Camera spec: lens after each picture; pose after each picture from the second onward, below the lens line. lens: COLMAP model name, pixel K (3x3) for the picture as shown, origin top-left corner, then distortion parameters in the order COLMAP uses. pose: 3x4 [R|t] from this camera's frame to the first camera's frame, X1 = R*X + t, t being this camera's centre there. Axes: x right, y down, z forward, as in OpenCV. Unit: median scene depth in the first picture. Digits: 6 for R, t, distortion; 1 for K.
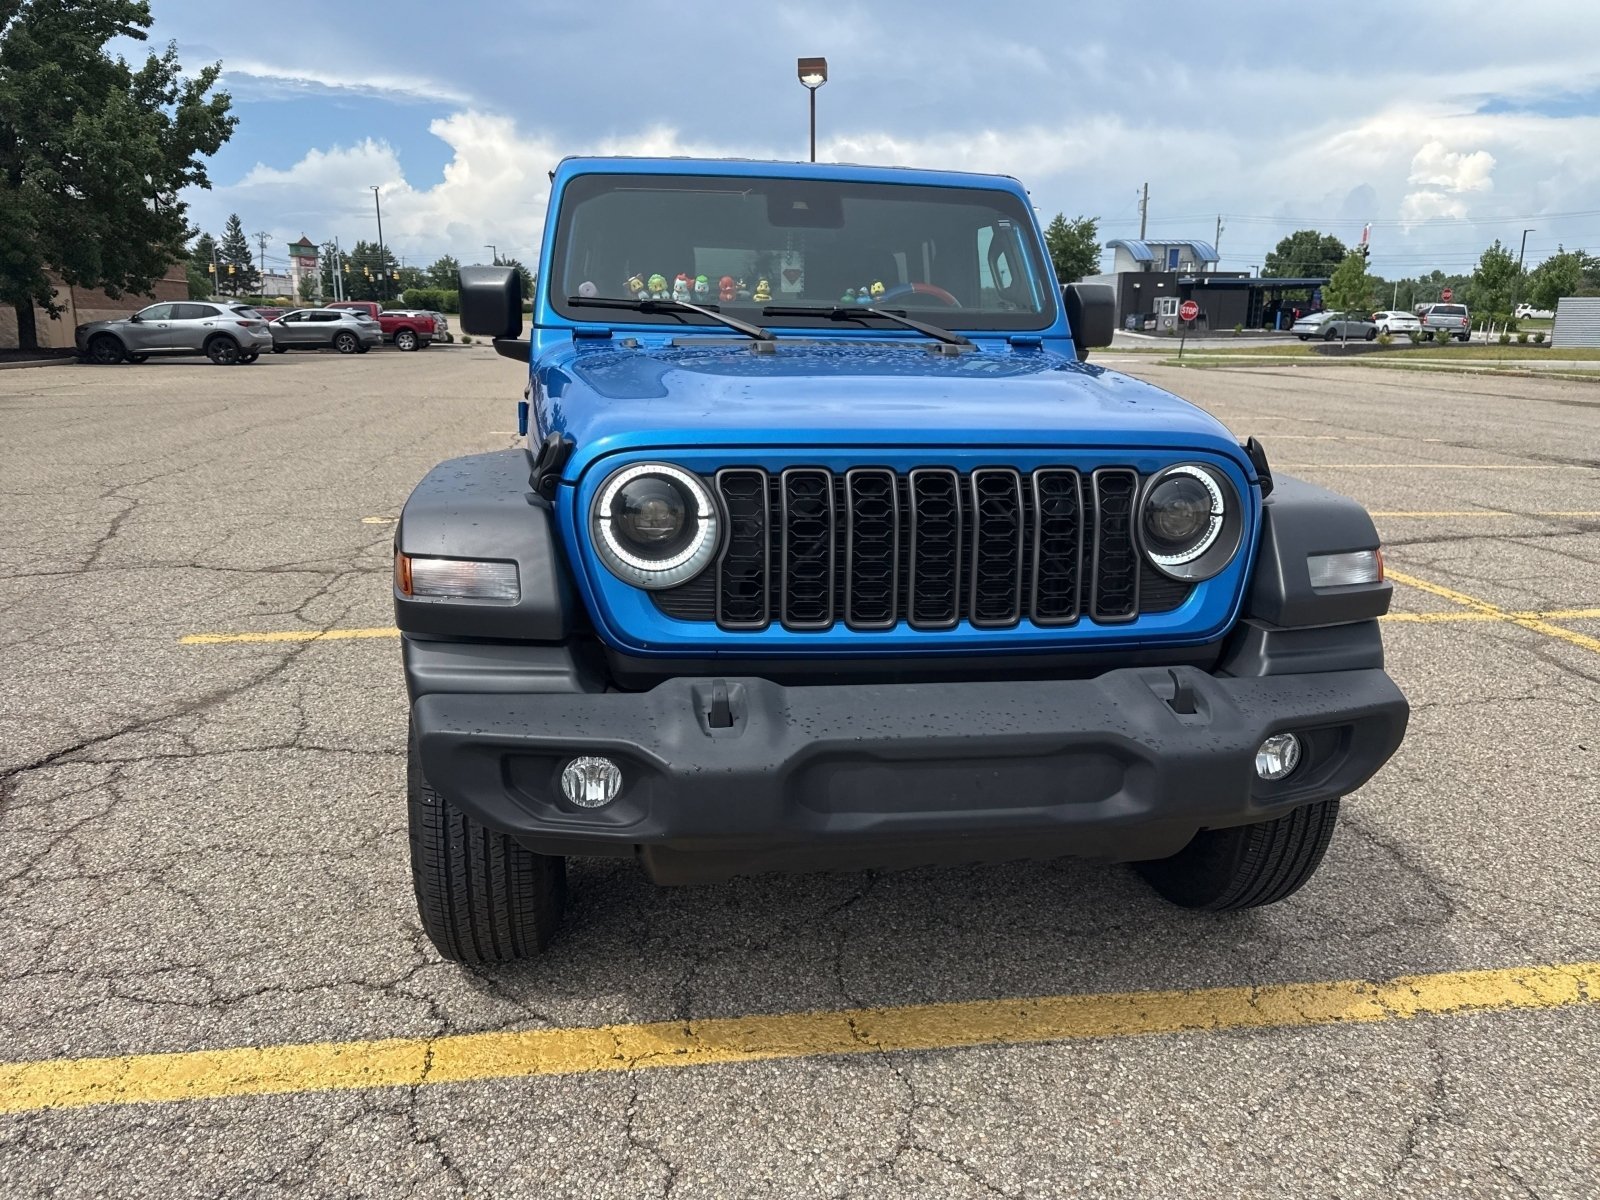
lens RADIAL K [[1128.7, 0, 805.1], [0, 1128.7, 591.5], [0, 0, 1]] dist [0.014519, -0.018770]
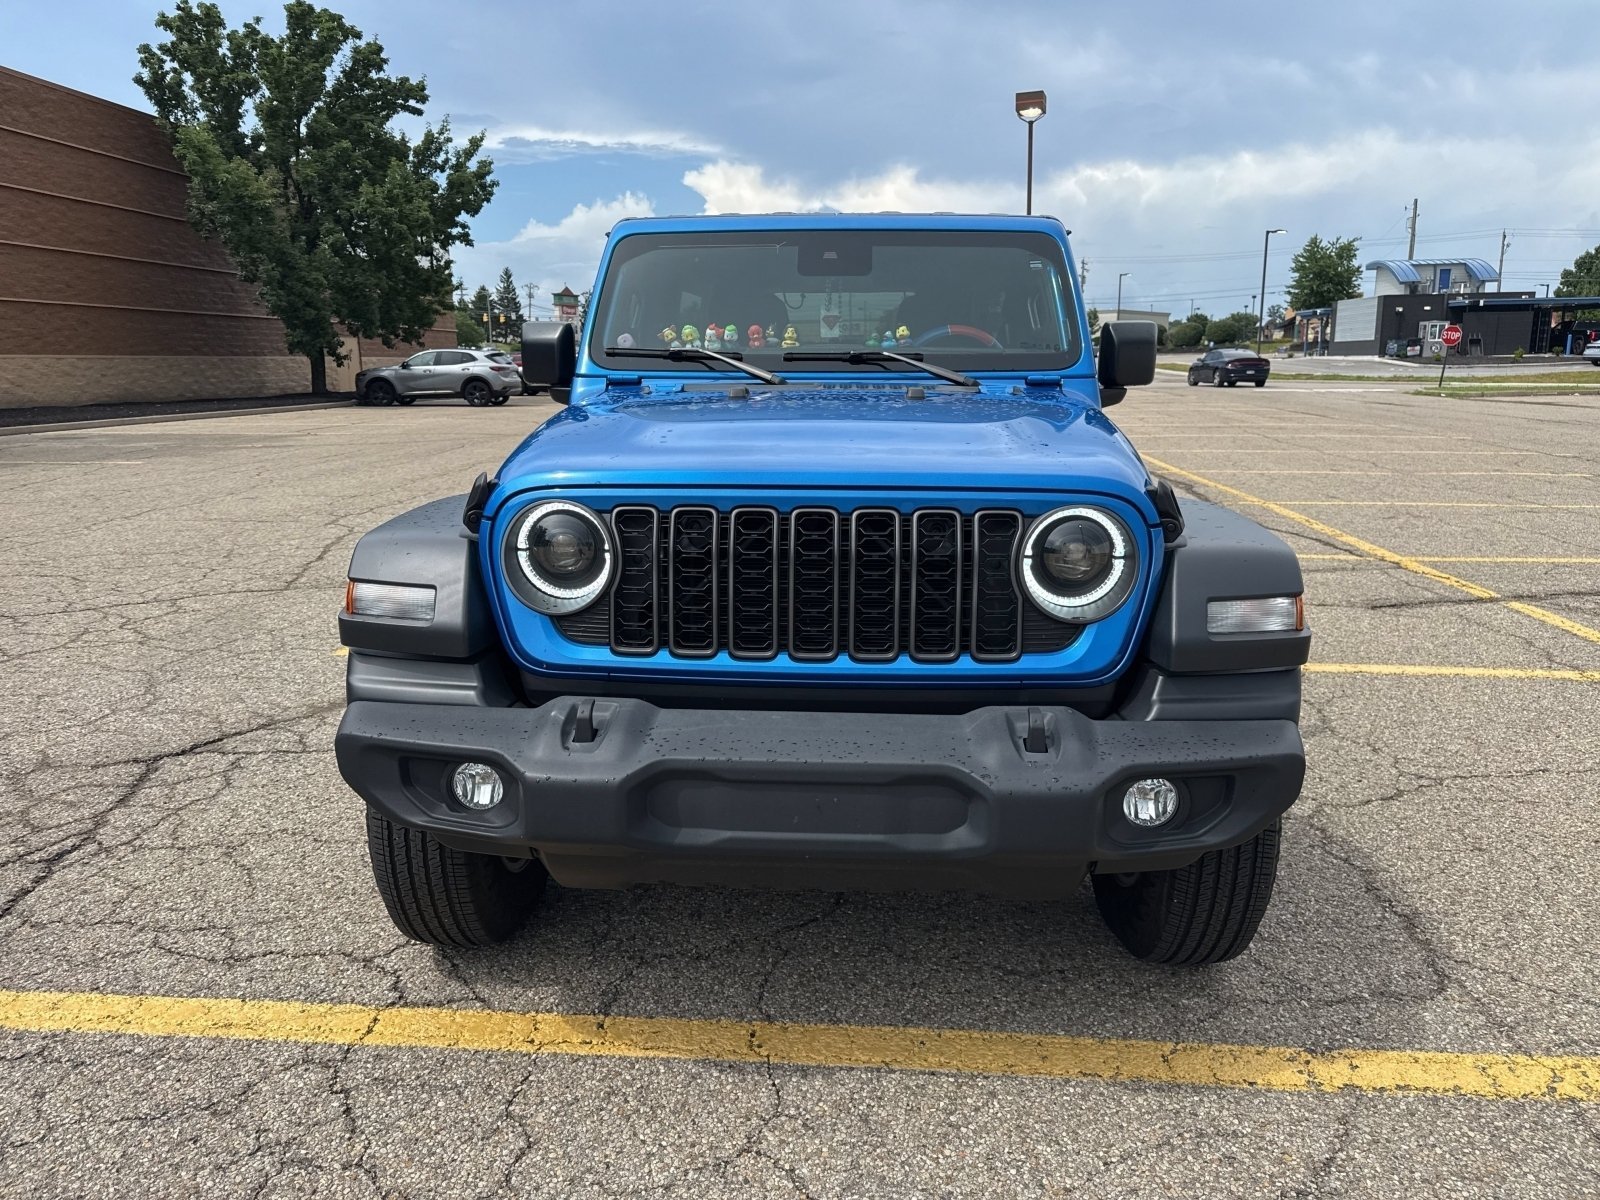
lens RADIAL K [[1125.6, 0, 795.5], [0, 1125.6, 601.6], [0, 0, 1]] dist [0.022984, -0.029316]
pose [[0.978016, 0.025816, -0.206924, 0.239159], [-0.030191, 0.999382, -0.018014, -0.001908], [0.206331, 0.023865, 0.978191, -0.023344]]
